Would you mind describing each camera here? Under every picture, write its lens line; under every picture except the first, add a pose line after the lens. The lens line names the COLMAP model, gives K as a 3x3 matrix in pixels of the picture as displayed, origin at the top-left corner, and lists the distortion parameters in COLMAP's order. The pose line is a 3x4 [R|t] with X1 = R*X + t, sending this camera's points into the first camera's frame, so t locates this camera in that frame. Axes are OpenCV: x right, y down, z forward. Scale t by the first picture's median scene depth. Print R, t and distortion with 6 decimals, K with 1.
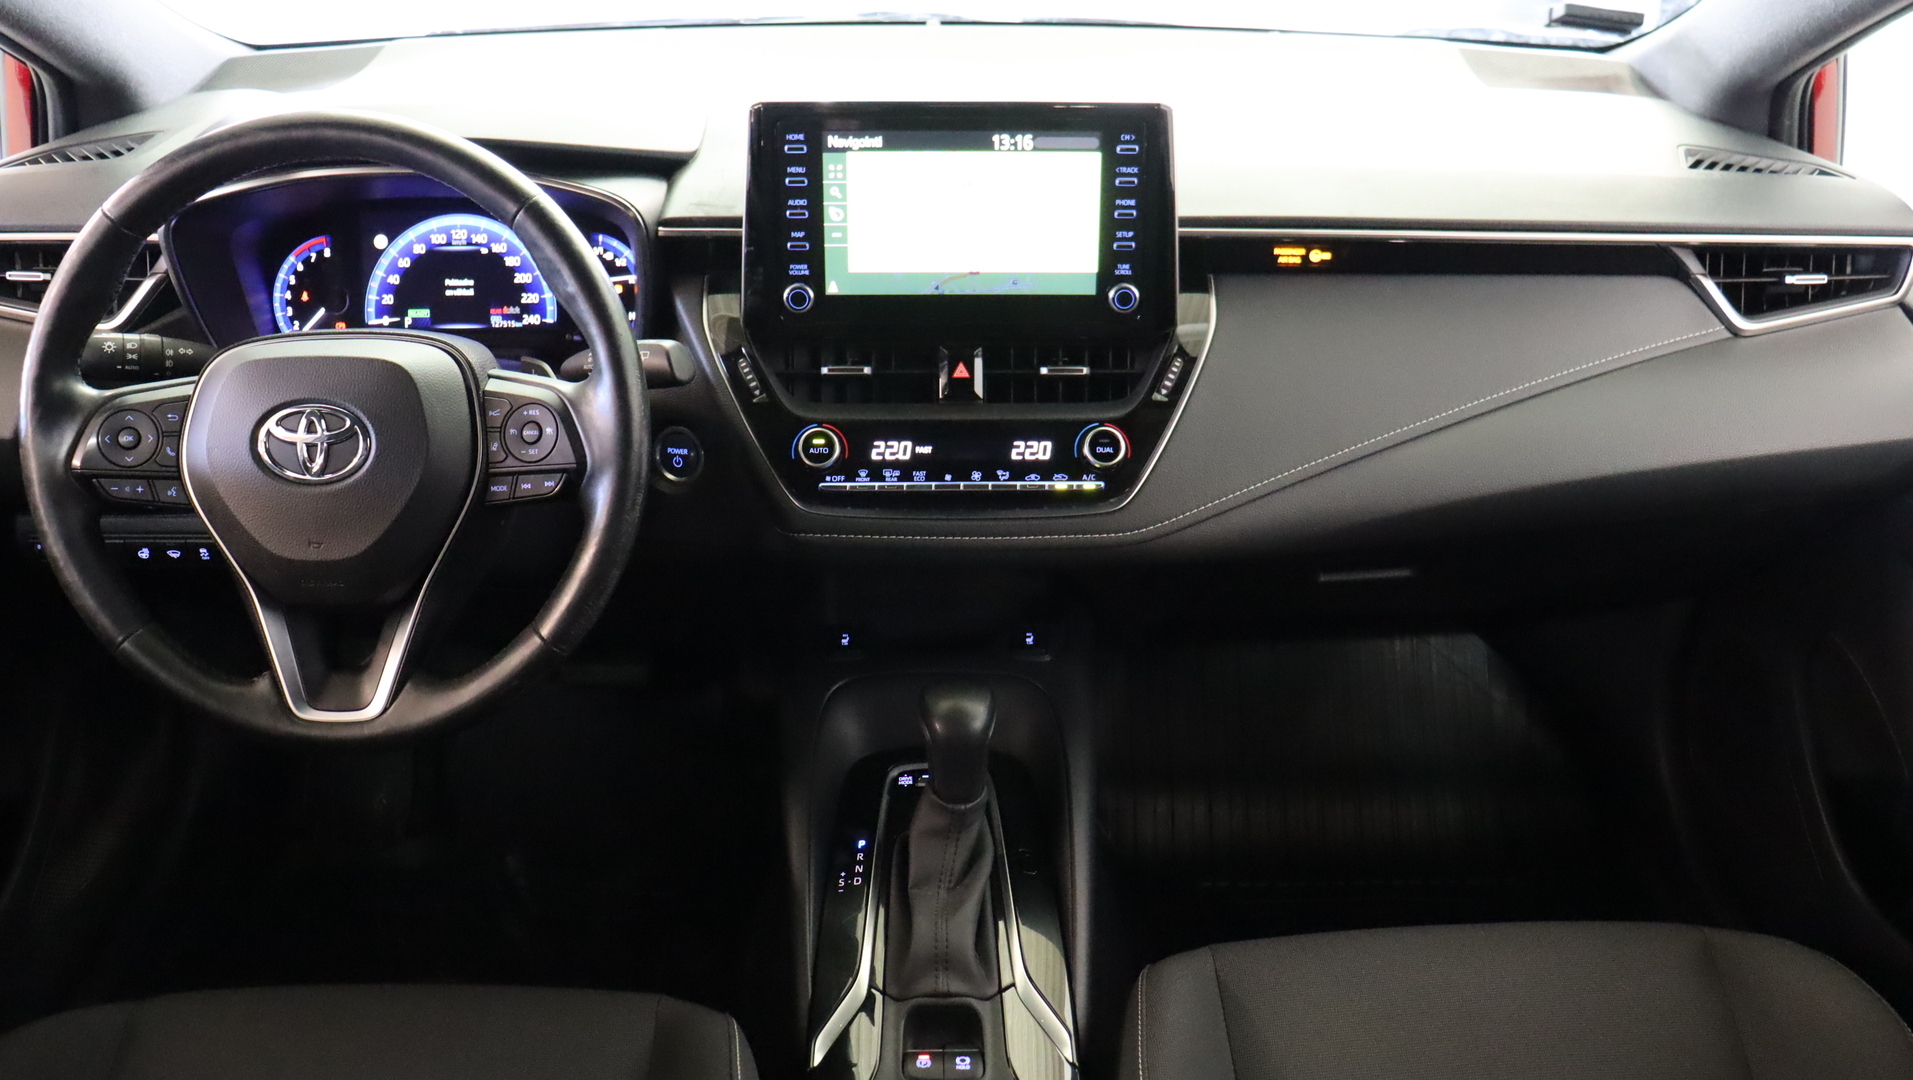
lens RADIAL K [[1581.2, 0, 959.9], [0, 1581.2, 529.3], [0, 0, 1]] dist [-0.165033, 0.112988]
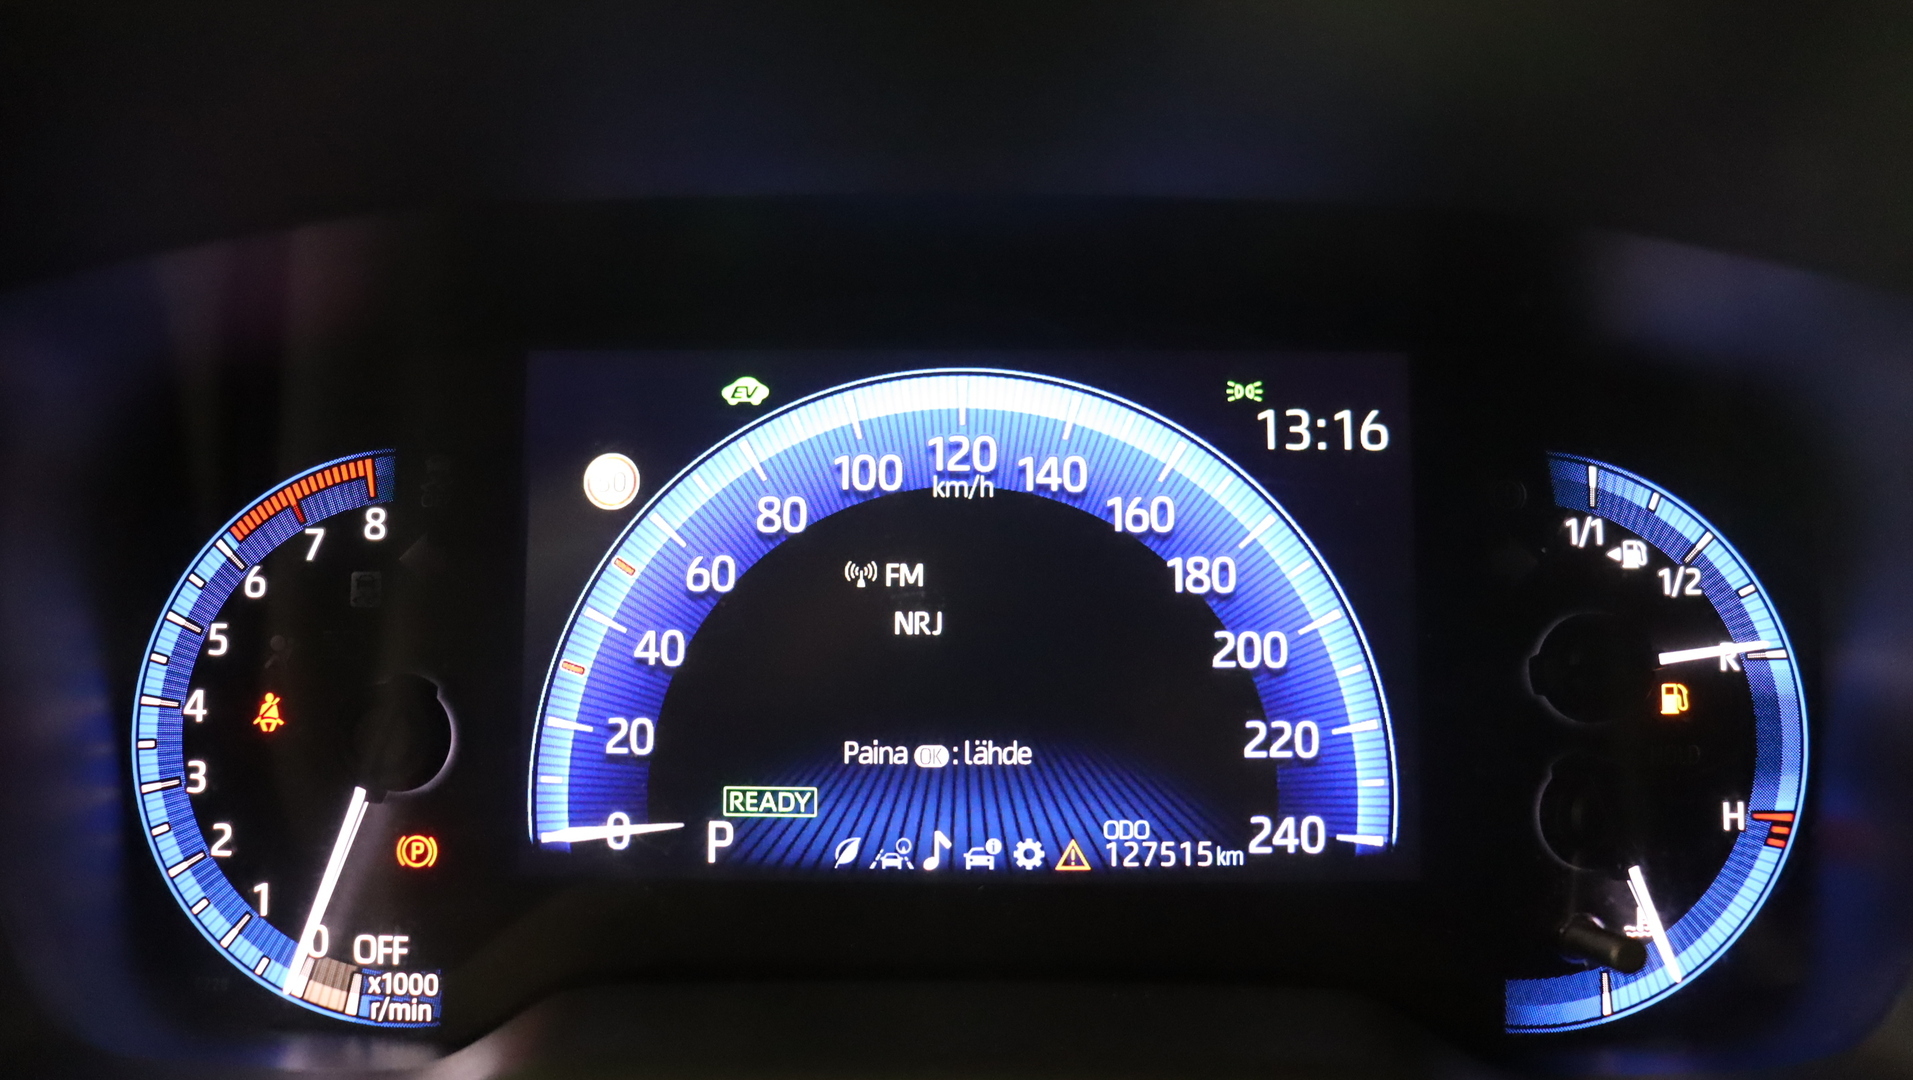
lens RADIAL K [[1581.2, 0, 962.8], [0, 1581.2, 542.1], [0, 0, 1]] dist [-0.165033, 0.112988]
pose [[0.999215, -0.003819, -0.039442, -0.355297], [-0.005382, 0.973039, -0.230578, -0.140673], [0.039259, 0.230609, 0.972254, 0.877893]]
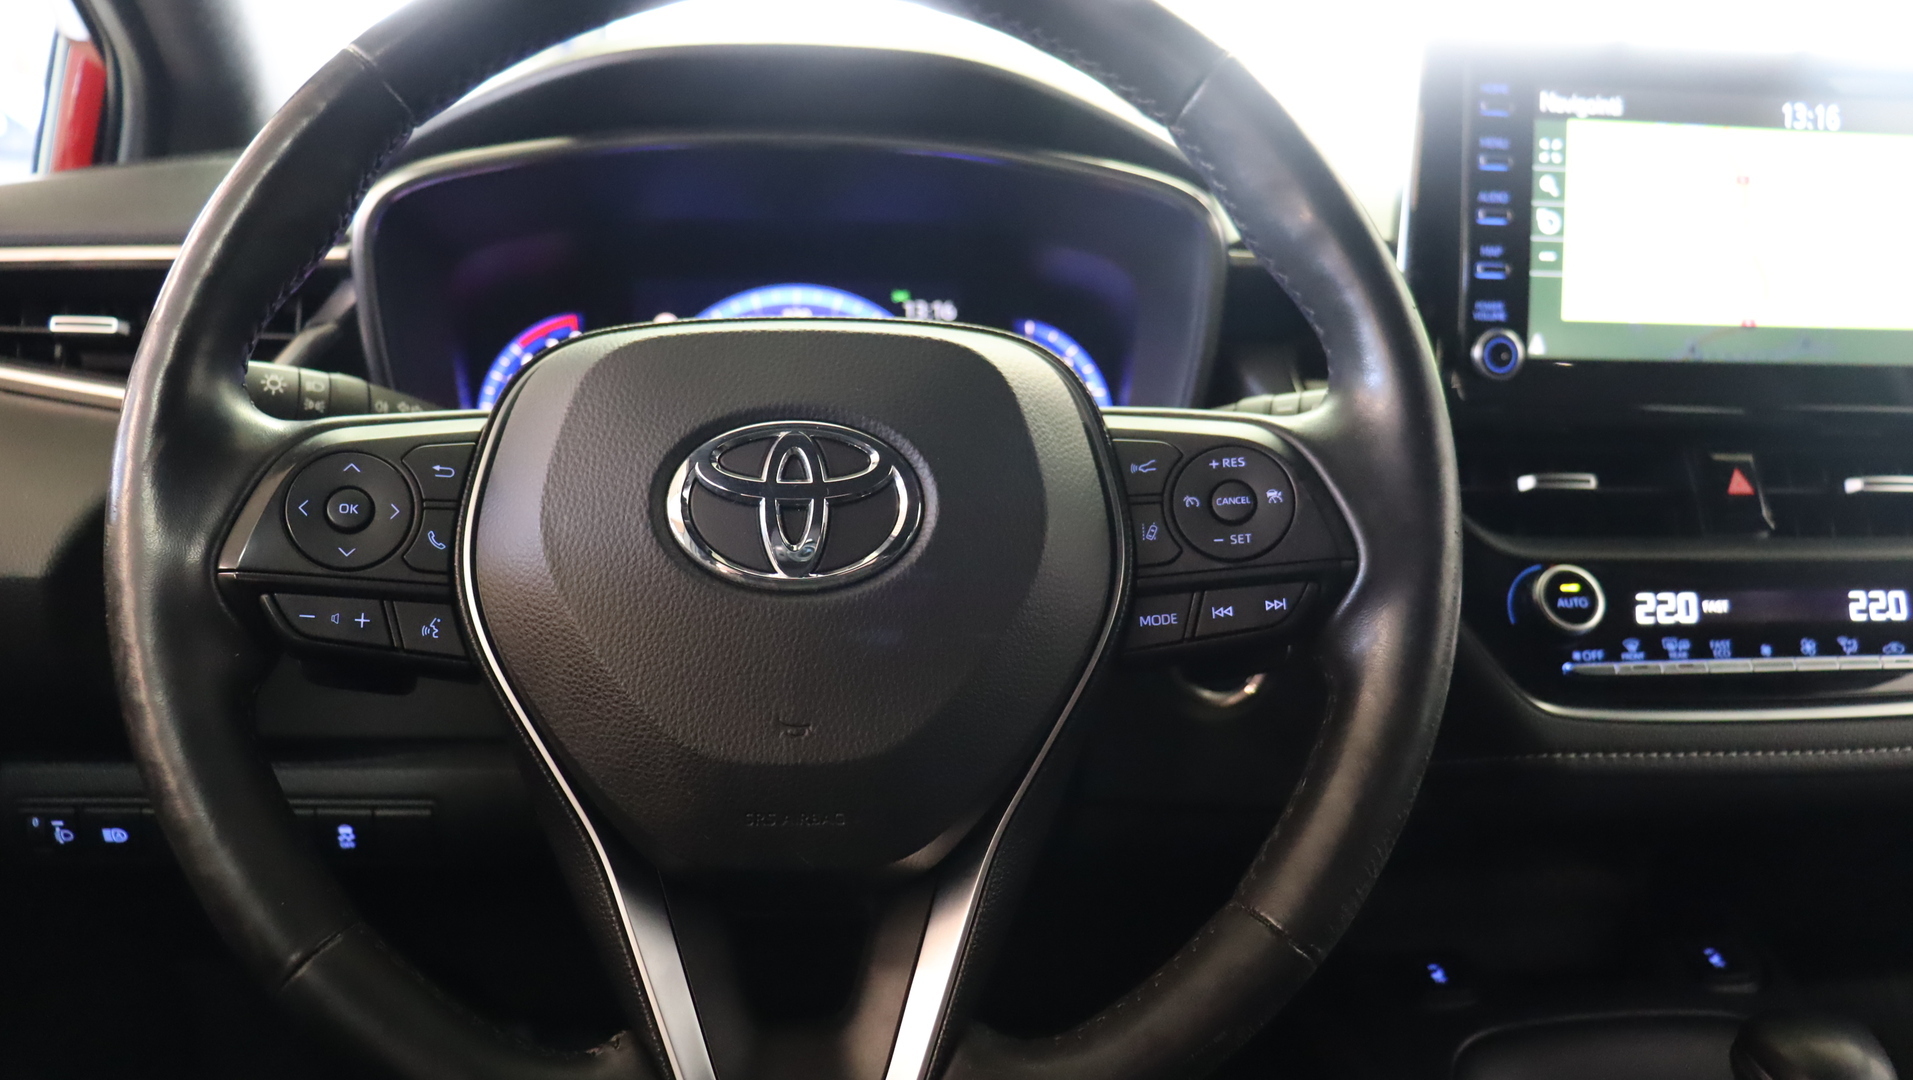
lens RADIAL K [[1581.2, 0, 967.2], [0, 1581.2, 540.9], [0, 0, 1]] dist [-0.165033, 0.112988]
pose [[0.996771, -0.004321, 0.080184, -0.346091], [0.024644, 0.966825, -0.254248, 0.063729], [-0.076425, 0.255403, 0.963809, 0.467046]]
